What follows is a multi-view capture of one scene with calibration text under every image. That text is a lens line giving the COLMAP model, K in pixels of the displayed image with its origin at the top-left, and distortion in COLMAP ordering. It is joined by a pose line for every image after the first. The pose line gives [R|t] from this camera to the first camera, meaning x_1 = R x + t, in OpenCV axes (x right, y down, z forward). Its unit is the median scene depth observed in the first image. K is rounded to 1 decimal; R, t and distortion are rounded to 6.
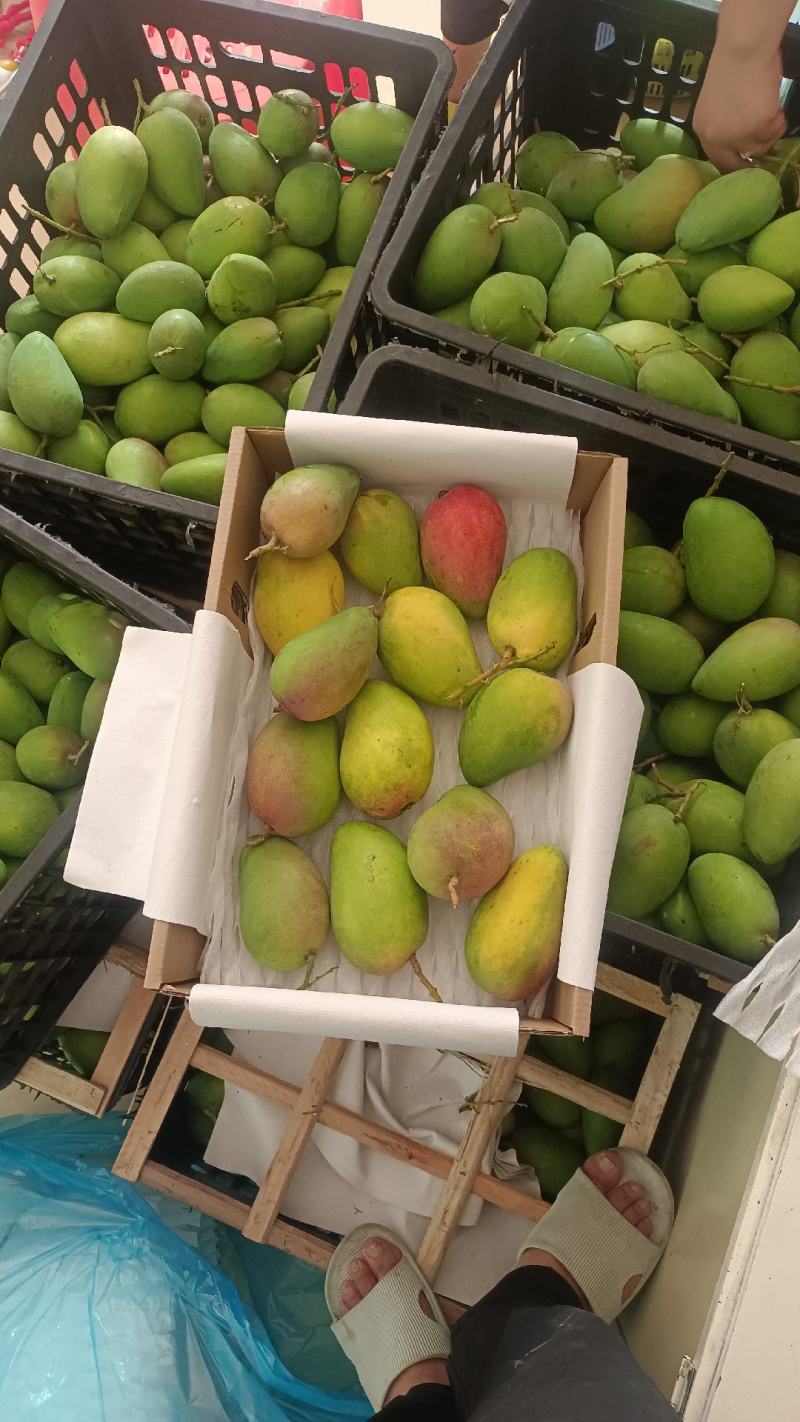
lens RADIAL K [[1094.6, 0, 382.5], [0, 1094.6, 716.0], [0, 0, 1]] dist [0.095907, -0.126605]
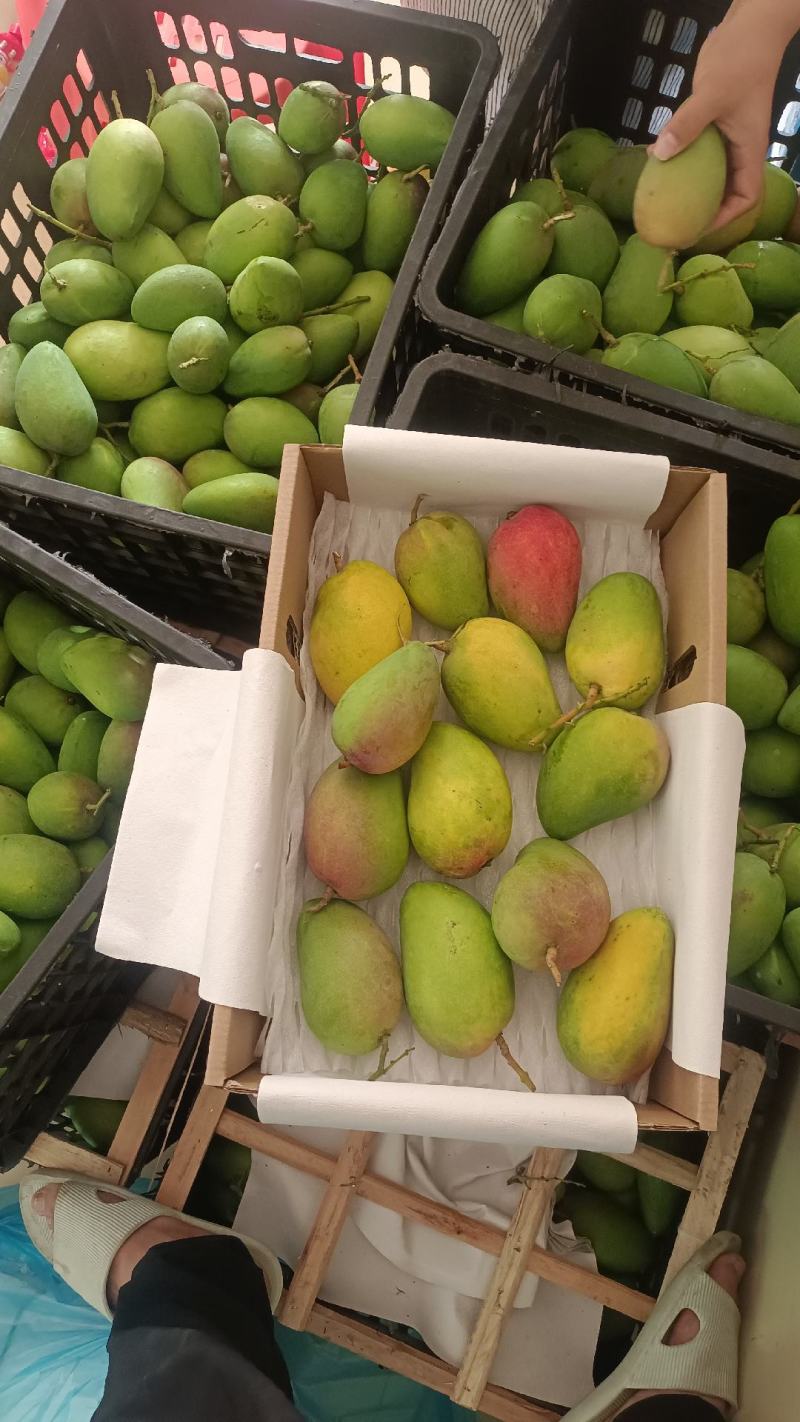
lens RADIAL K [[1094.6, 0, 382.5], [0, 1094.6, 716.0], [0, 0, 1]] dist [0.095907, -0.126605]
pose [[0.999410, -0.015047, 0.030877, -0.077638], [0.015467, 0.999790, -0.013413, -0.024567], [-0.030669, 0.013882, 0.999433, 0.094410]]
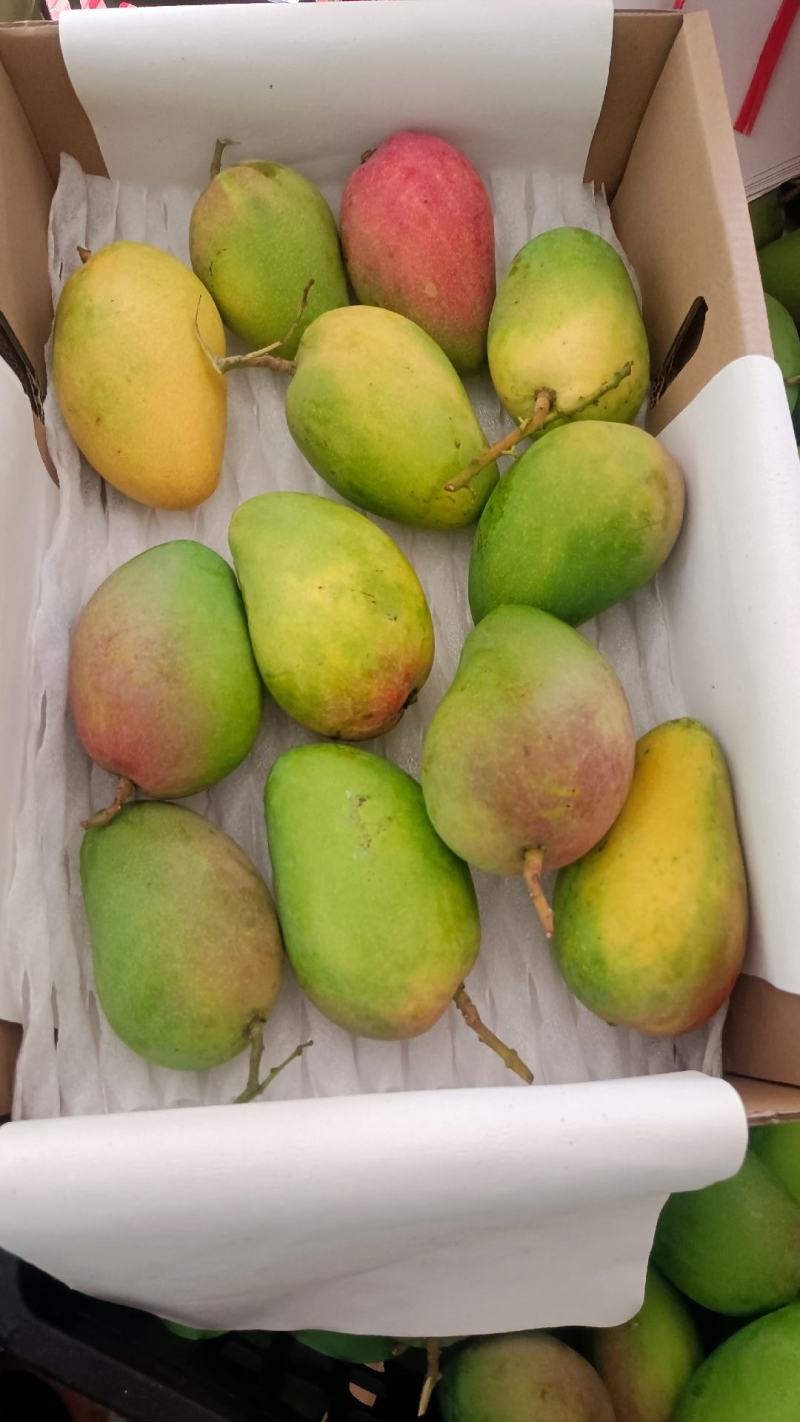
lens RADIAL K [[1202.7, 0, 417.1], [0, 1202.7, 728.6], [0, 0, 1]] dist [0.131753, -0.281119]
pose [[0.978748, -0.134046, 0.155188, -0.052128], [0.140417, 0.989613, -0.030800, 0.098713], [-0.149447, 0.051936, 0.987405, 0.390206]]
